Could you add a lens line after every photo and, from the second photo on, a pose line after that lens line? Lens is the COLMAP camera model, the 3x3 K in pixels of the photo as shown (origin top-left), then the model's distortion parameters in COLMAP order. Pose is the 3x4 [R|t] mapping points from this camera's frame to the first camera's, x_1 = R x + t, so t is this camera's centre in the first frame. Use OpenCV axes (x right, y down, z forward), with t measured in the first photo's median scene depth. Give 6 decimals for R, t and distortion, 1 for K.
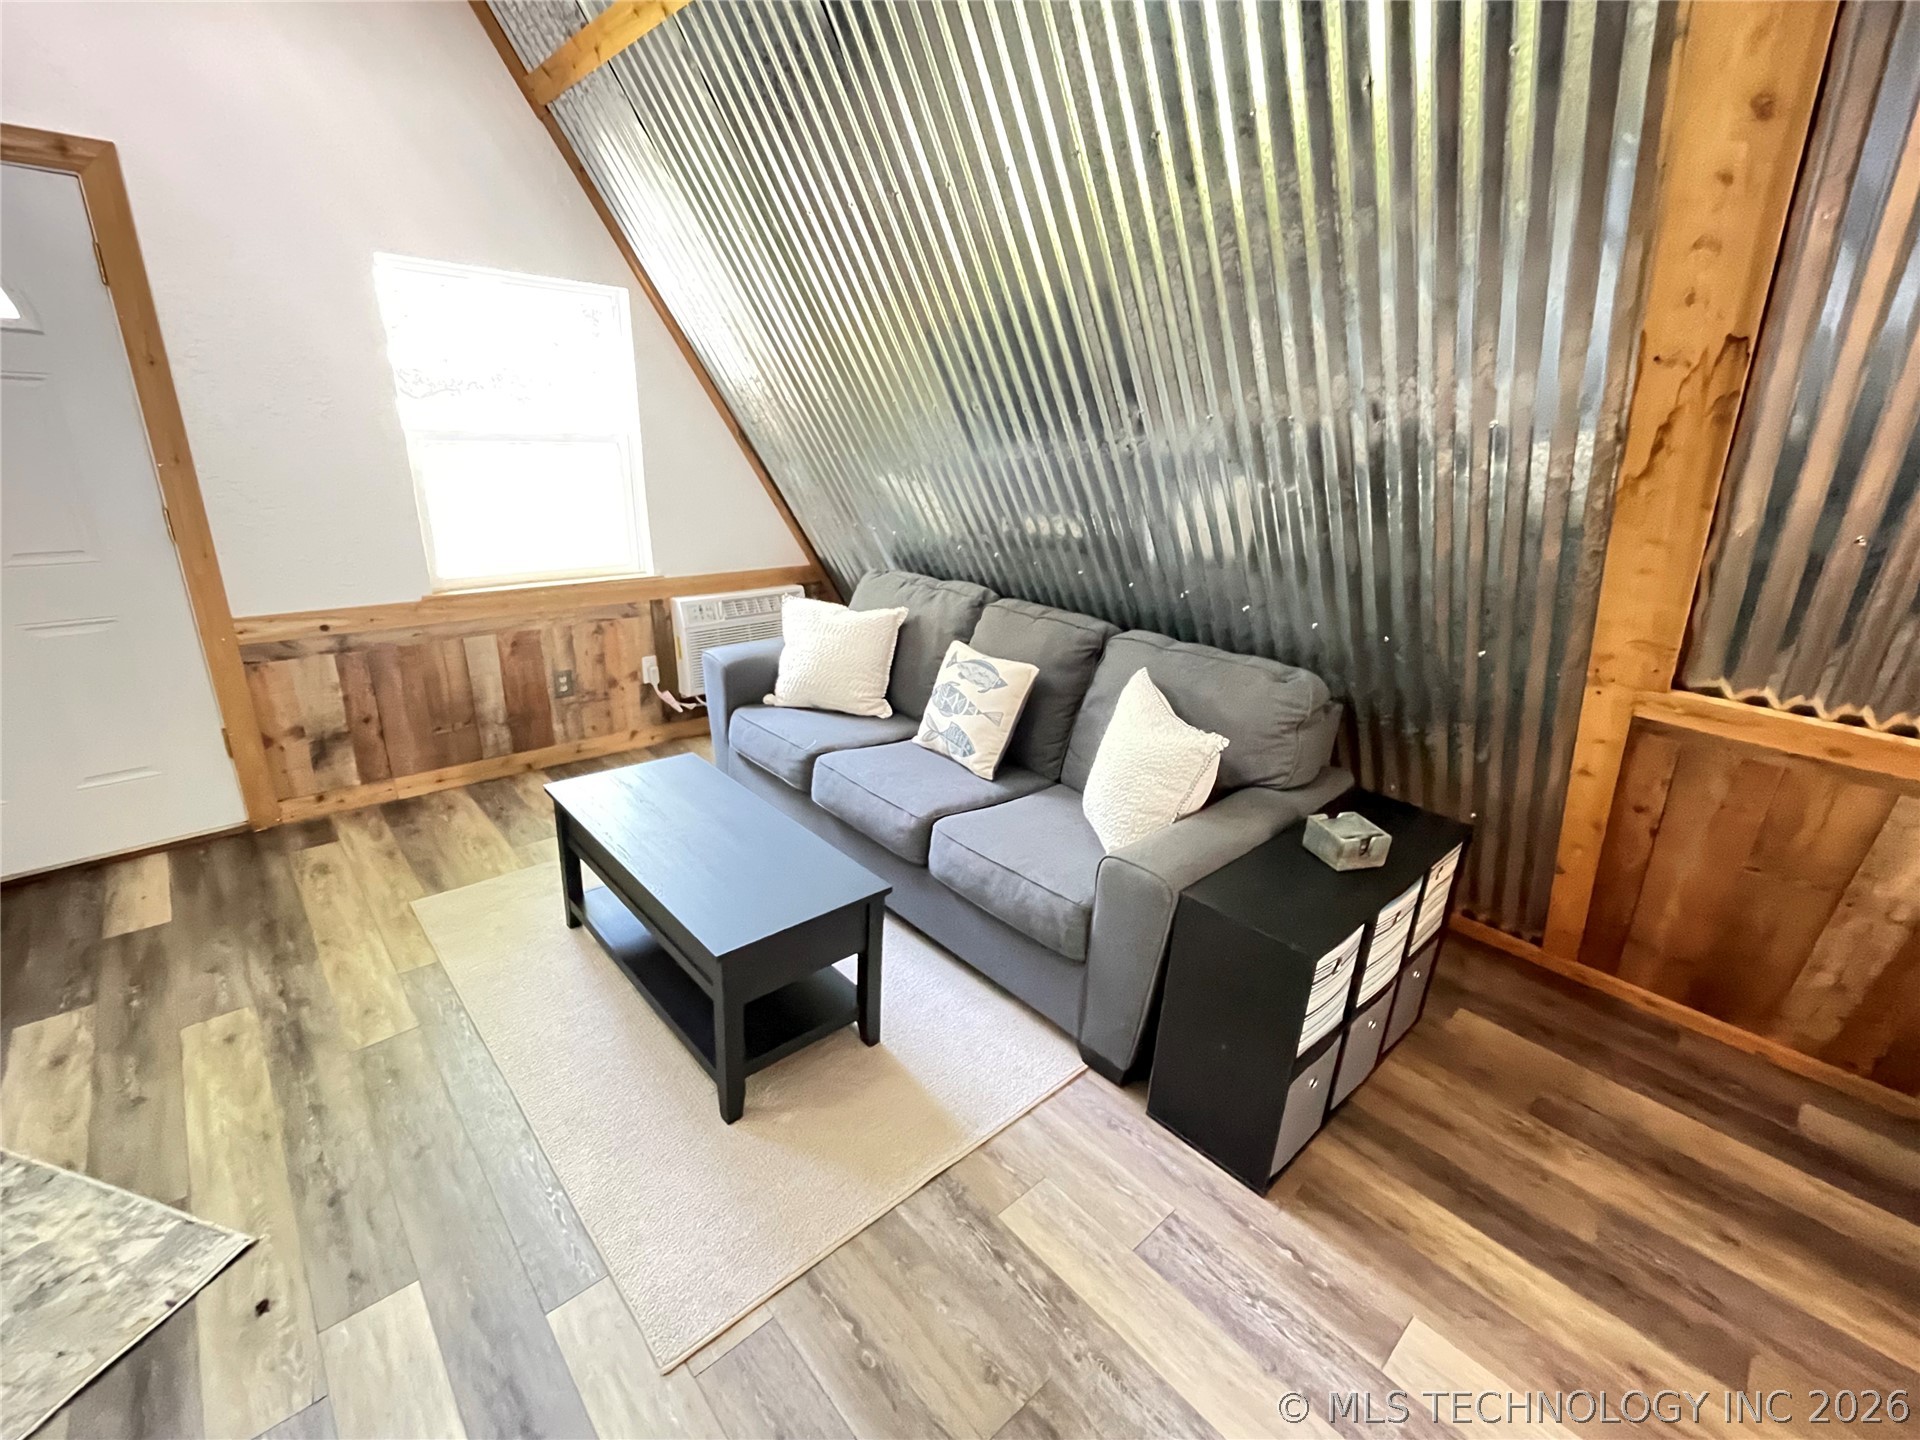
lens RADIAL K [[836.0, 0, 956.3], [0, 836.0, 713.1], [0, 0, 1]] dist [-0.000622, 0.001021]
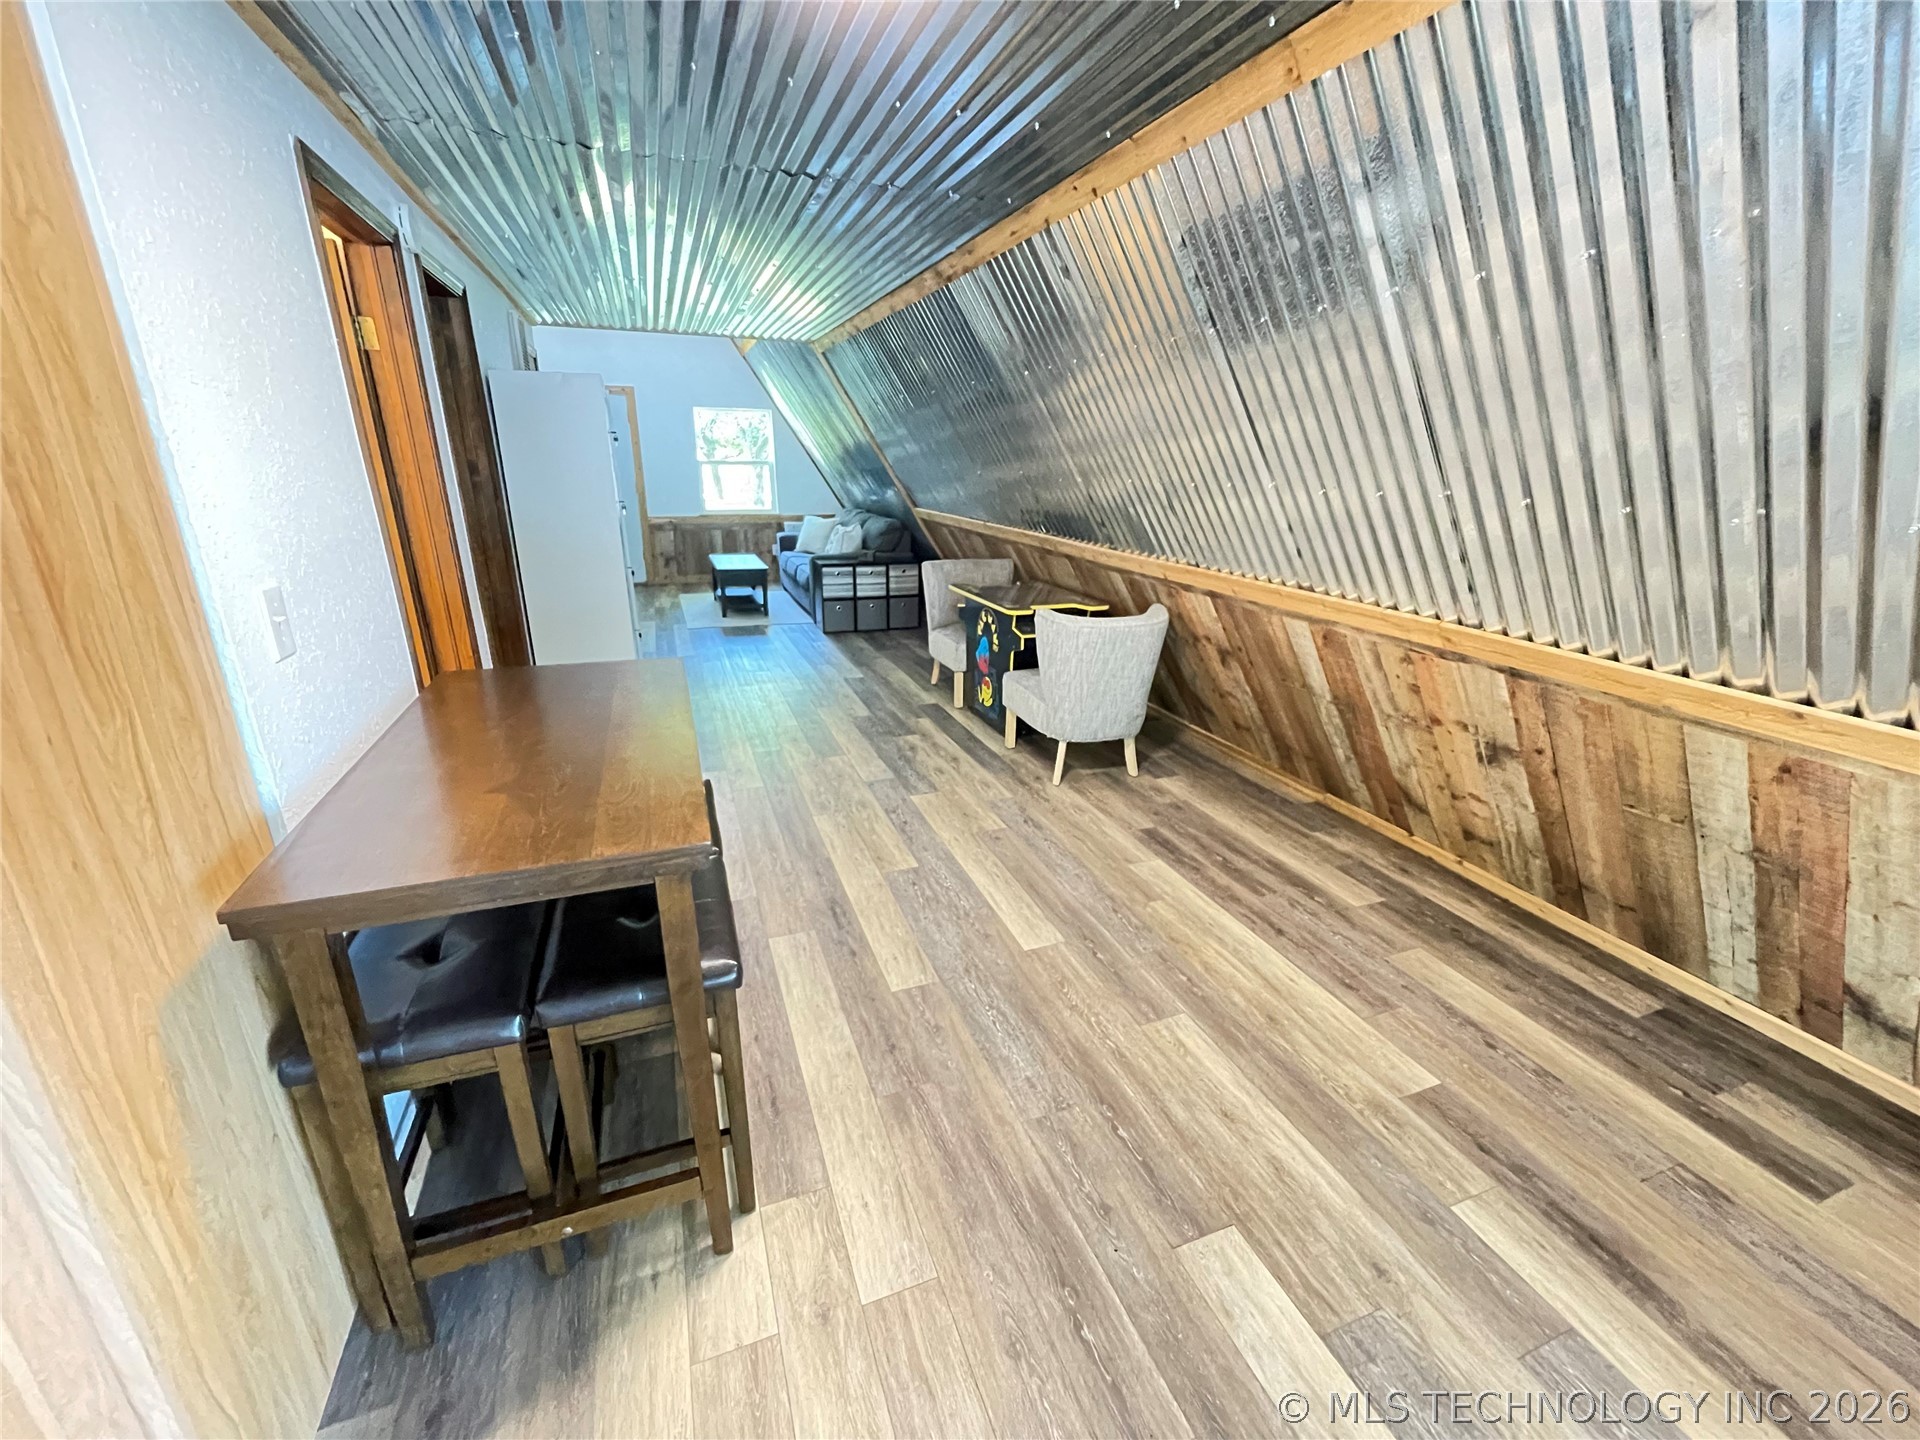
lens RADIAL K [[790.9, 0, 953.7], [0, 790.9, 739.2], [0, 0, 1]] dist [-0.003774, 0.001089]
pose [[0.918595, 0.097392, -0.383011, 1.447132], [-0.105400, 0.994430, 0.000076, 0.597066], [0.380885, 0.040299, 0.923744, -1.325025]]
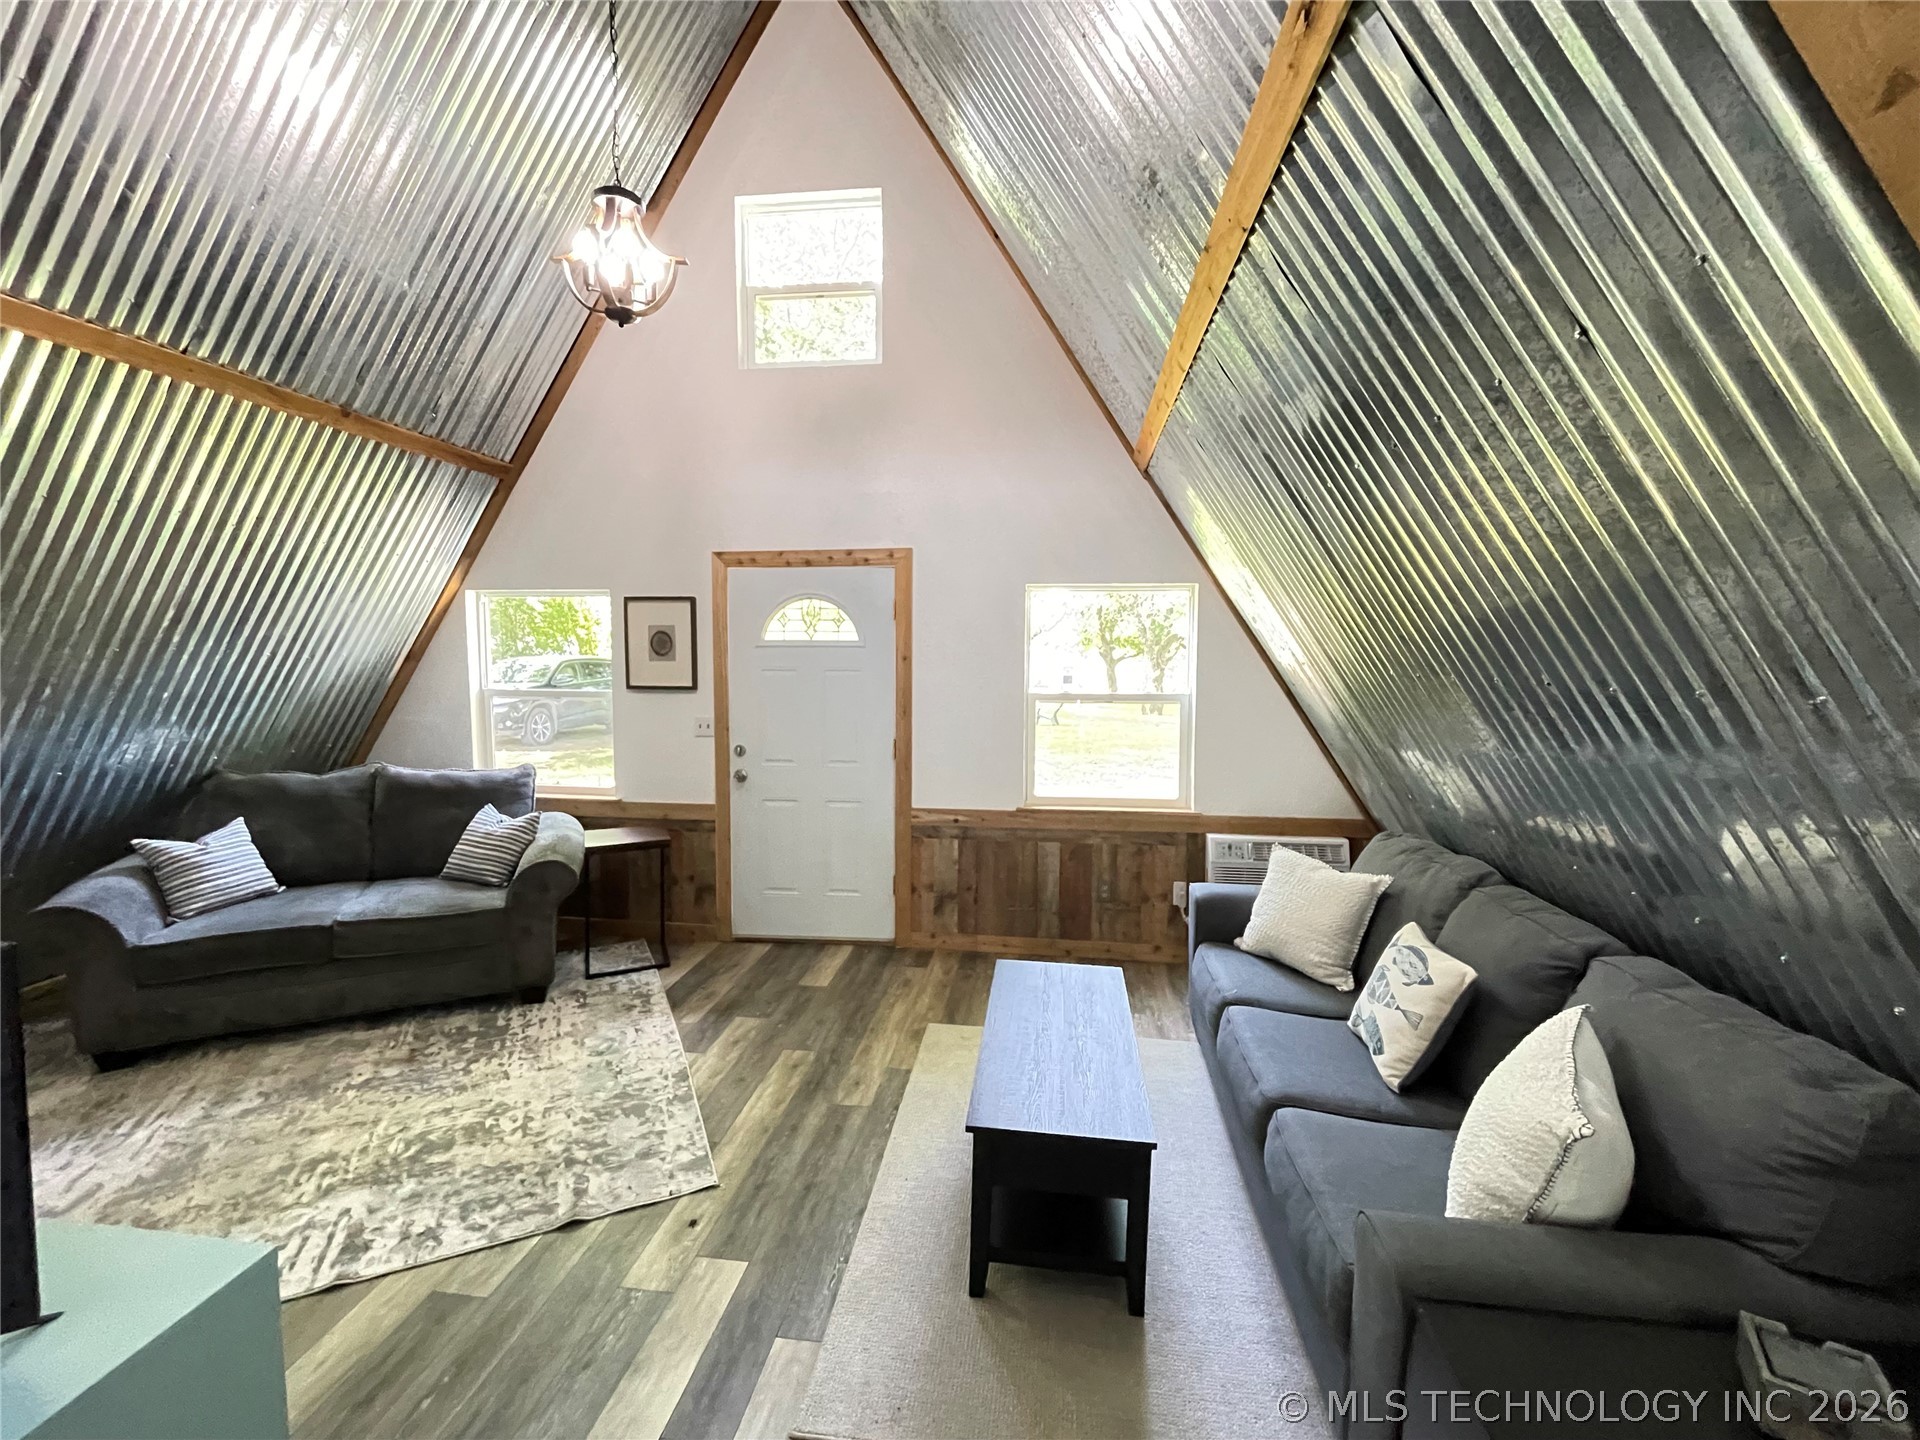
lens RADIAL K [[790.9, 0, 964.5], [0, 790.9, 726.3], [0, 0, 1]] dist [-0.003774, 0.001089]
pose [[0.650384, 0.028931, -0.759054, 0.304106], [-0.228375, 0.960490, -0.159071, -0.041617], [0.724462, 0.276806, 0.631295, 0.074260]]
